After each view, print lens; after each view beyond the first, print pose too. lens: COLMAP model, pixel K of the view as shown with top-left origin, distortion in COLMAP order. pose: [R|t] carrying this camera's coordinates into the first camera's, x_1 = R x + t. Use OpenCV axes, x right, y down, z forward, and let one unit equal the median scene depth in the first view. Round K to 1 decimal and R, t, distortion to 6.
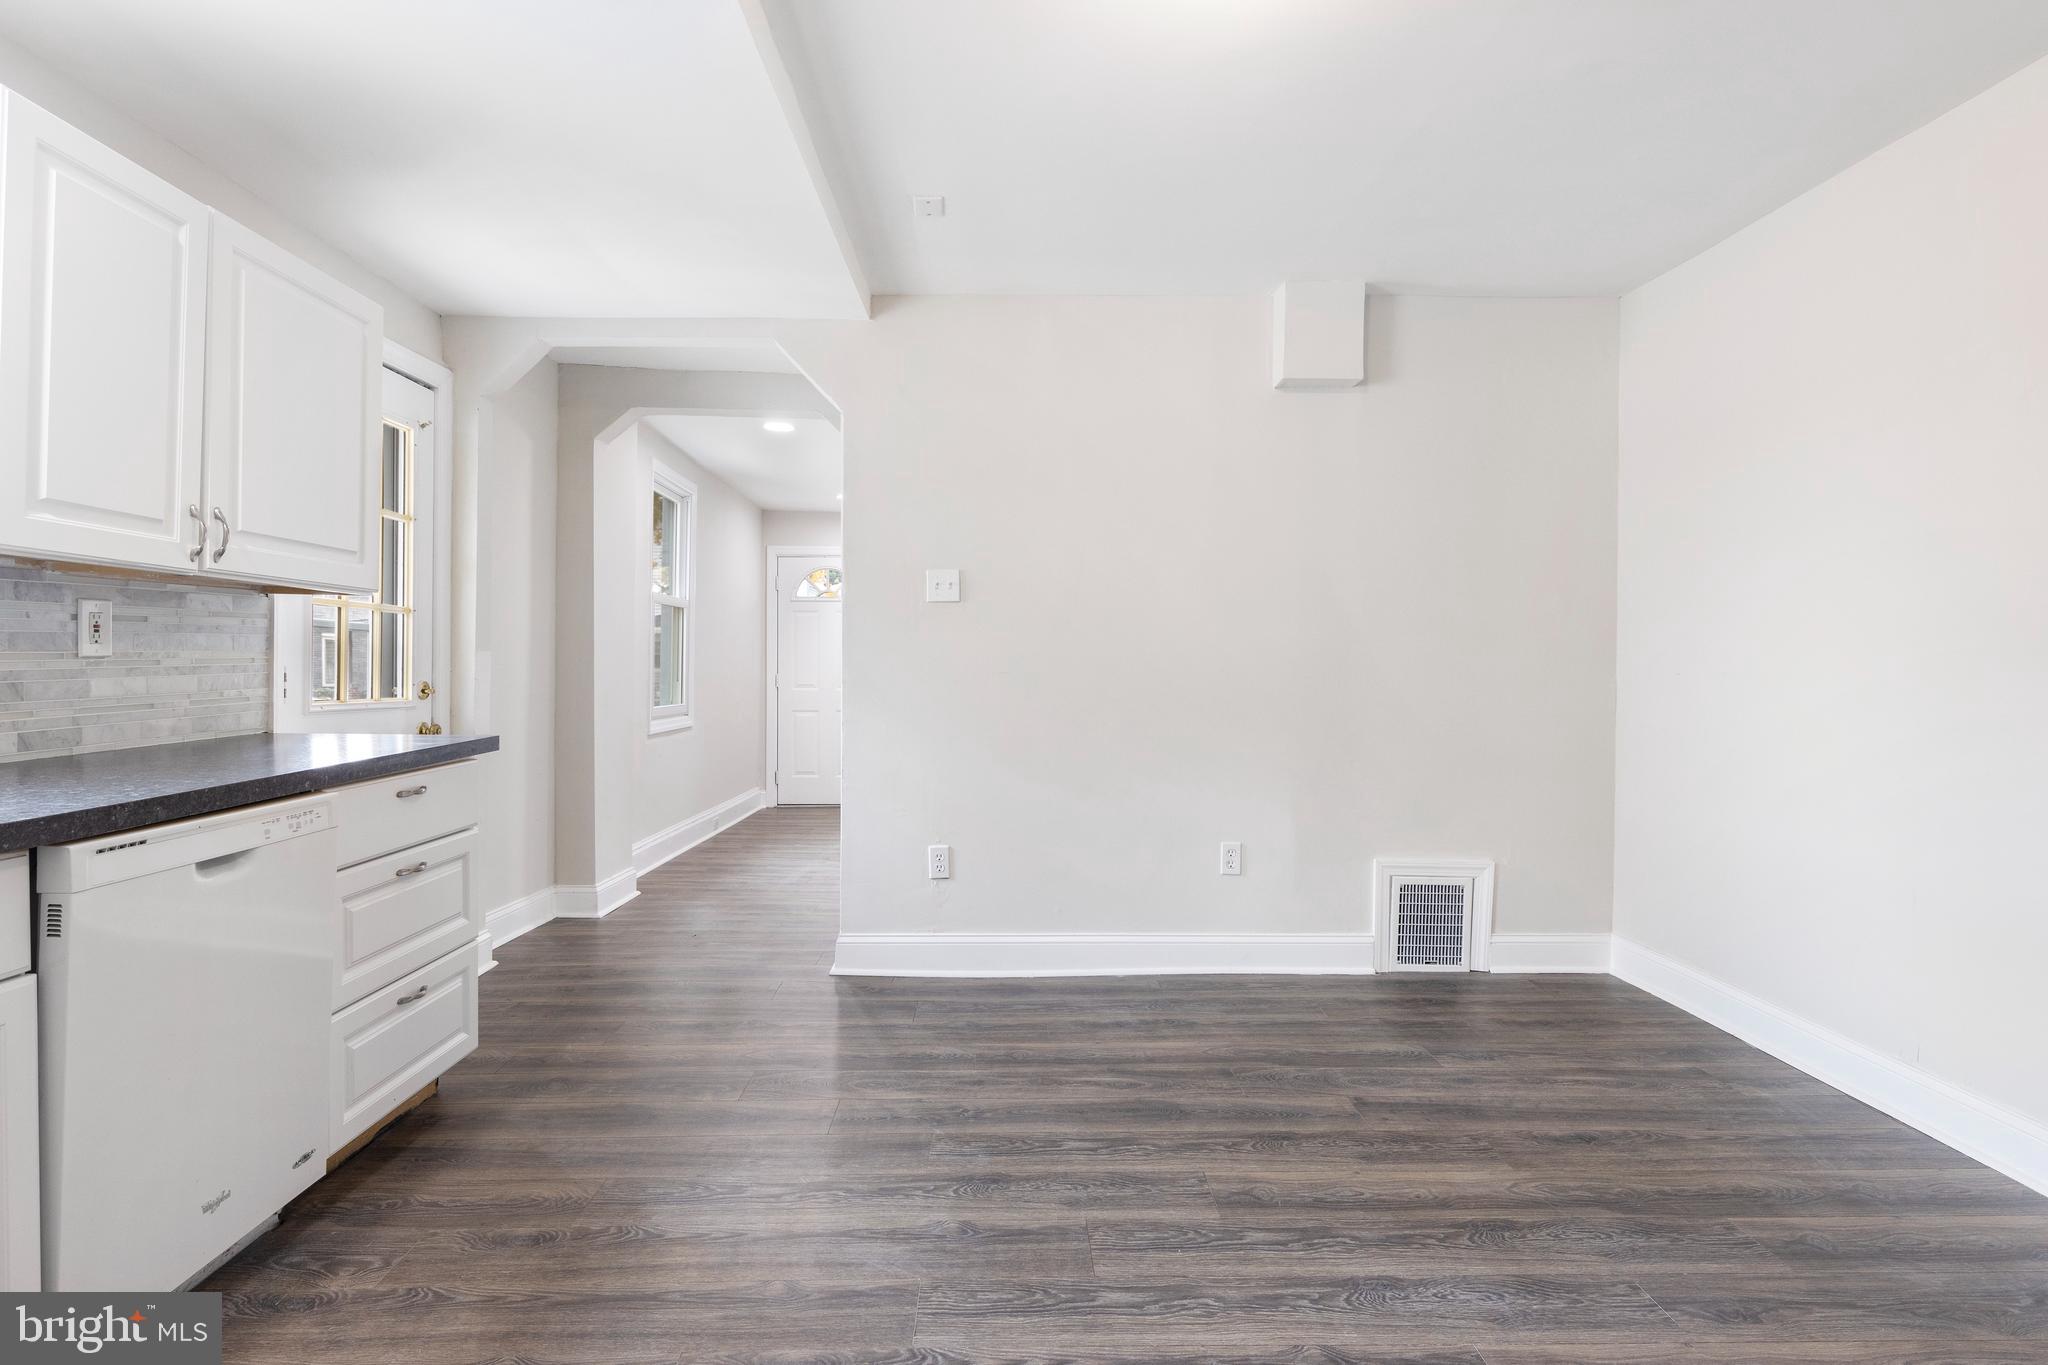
lens RADIAL K [[1052.4, 0, 1015.6], [0, 1052.4, 677.6], [0, 0, 1]] dist [0.012121, -0.003407]
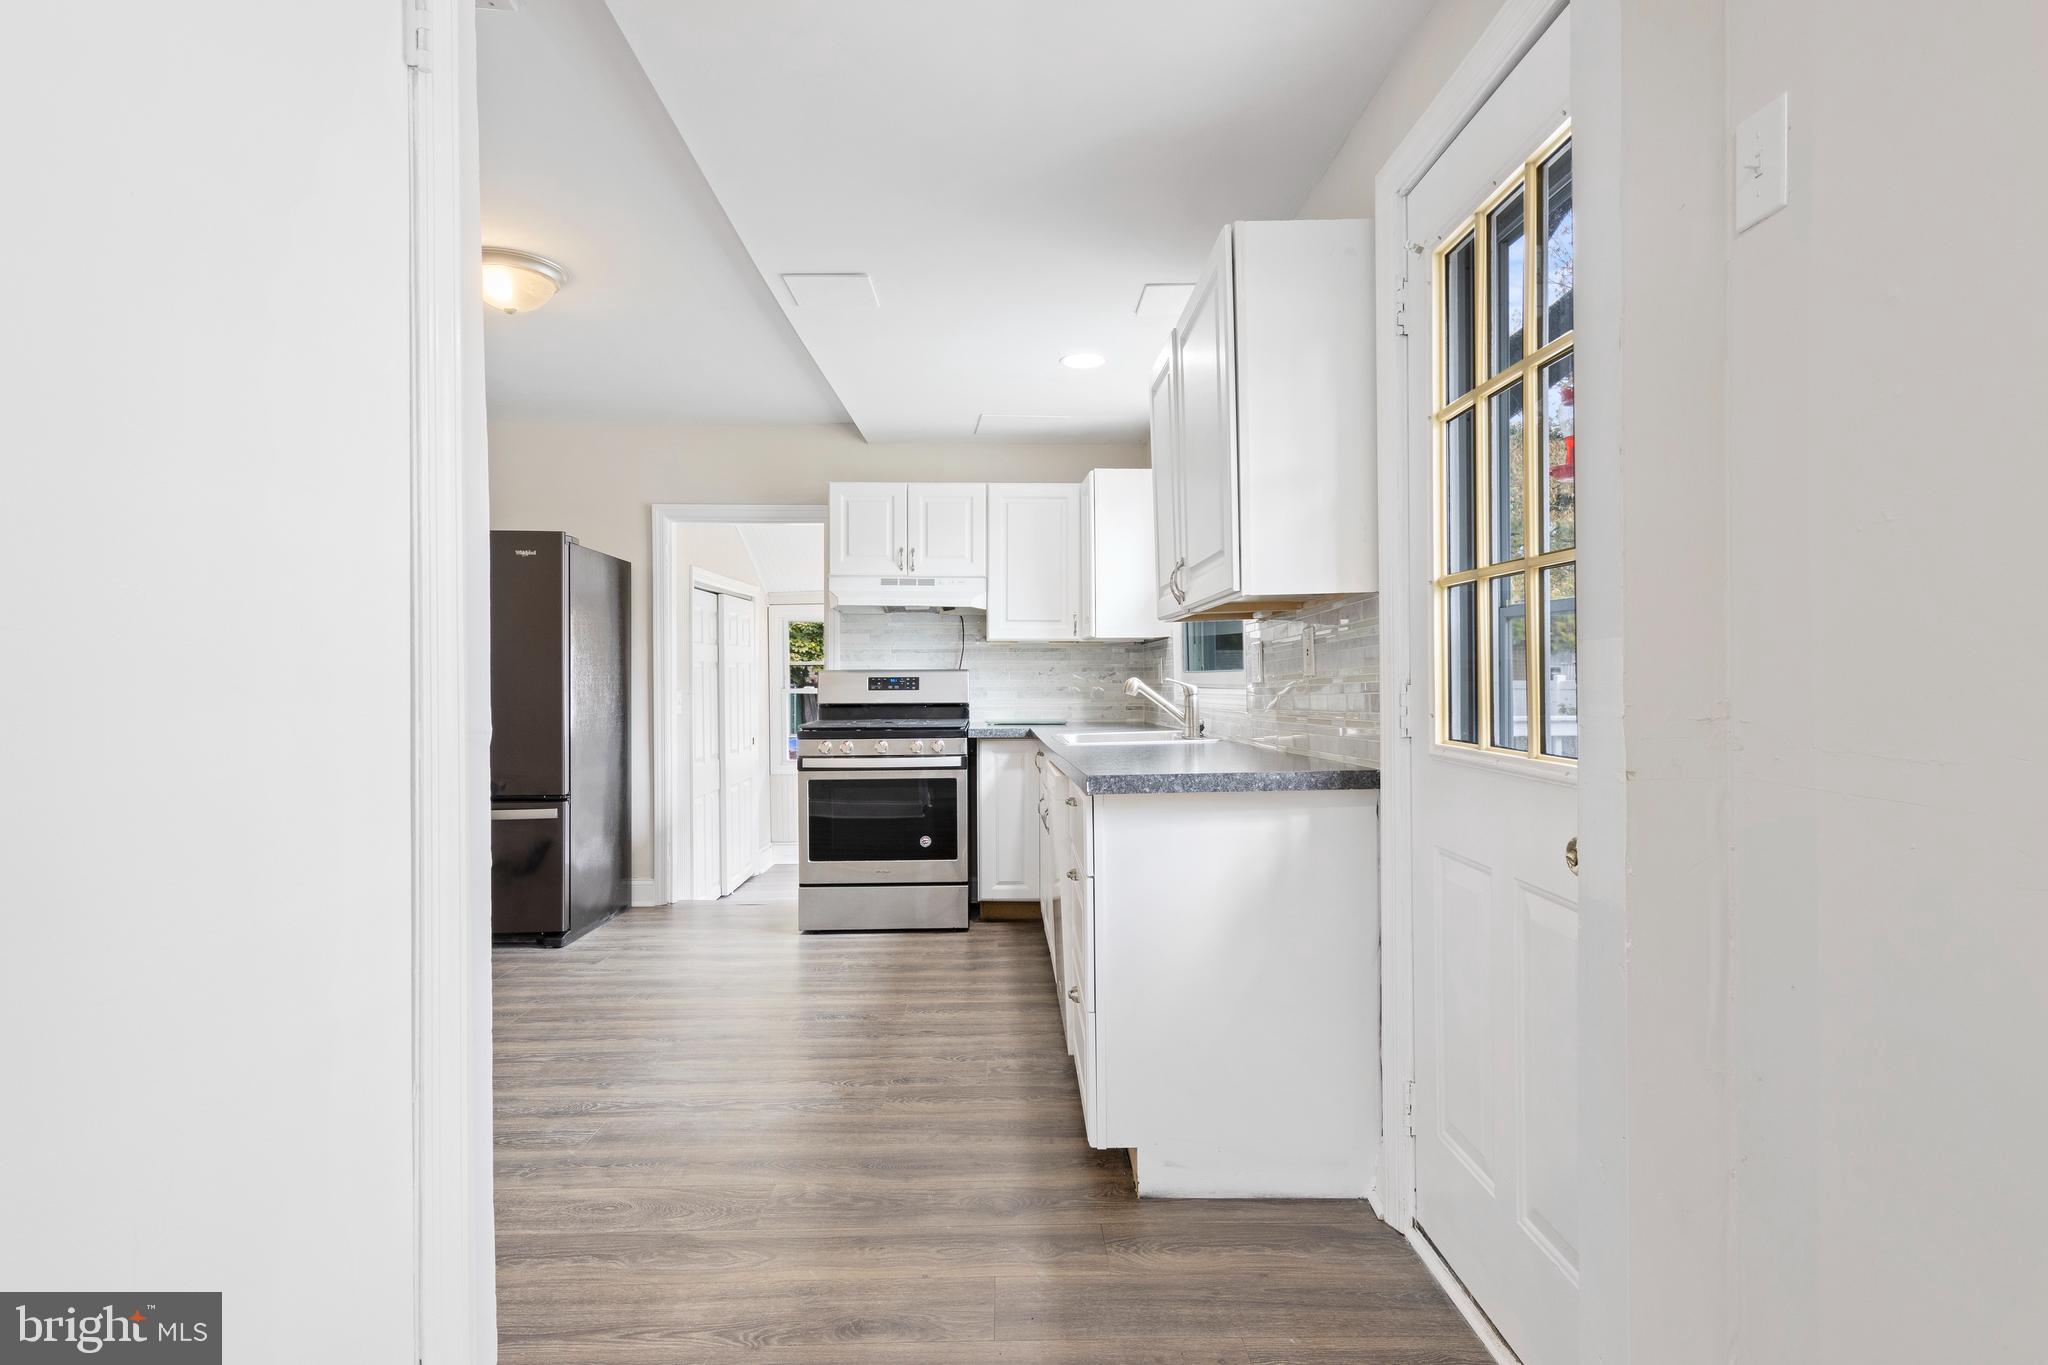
lens RADIAL K [[1052.4, 0, 1024.2], [0, 1052.4, 679.7], [0, 0, 1]] dist [0.012121, -0.003407]
pose [[-0.999959, 0.005139, -0.007411, -0.558052], [0.005054, 0.999921, 0.011536, -0.031296], [0.007470, 0.011498, -0.999906, 2.245078]]
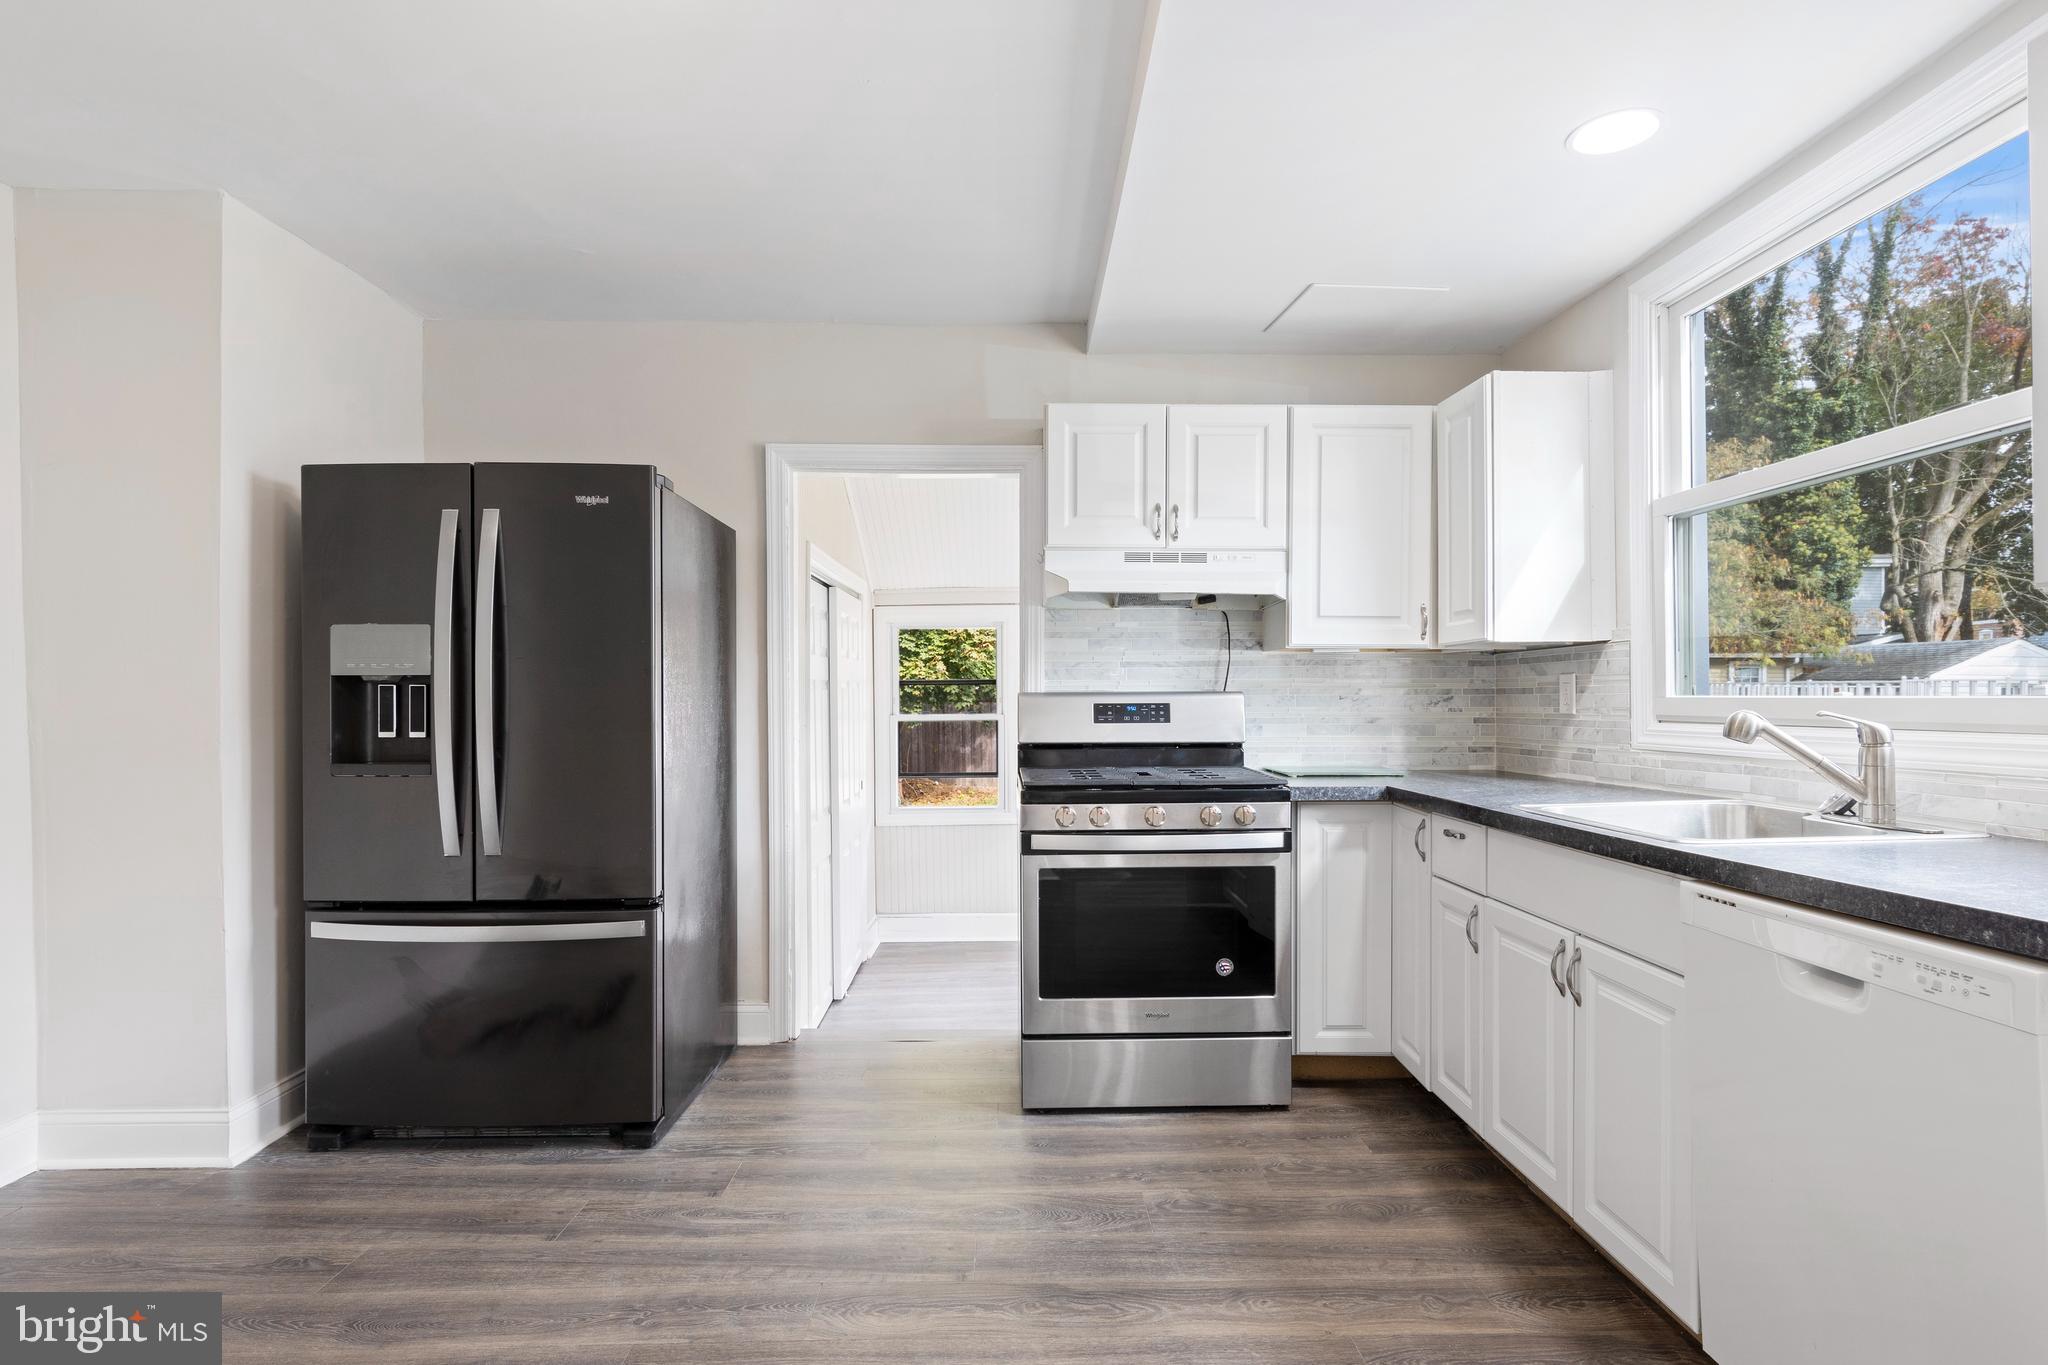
lens RADIAL K [[1052.4, 0, 1028.2], [0, 1052.4, 710.2], [0, 0, 1]] dist [0.012121, -0.003407]
pose [[-0.999982, 0.002938, -0.005212, -0.118572], [0.002822, 0.999750, 0.022168, -0.036113], [0.005276, 0.022153, -0.999741, 1.447197]]
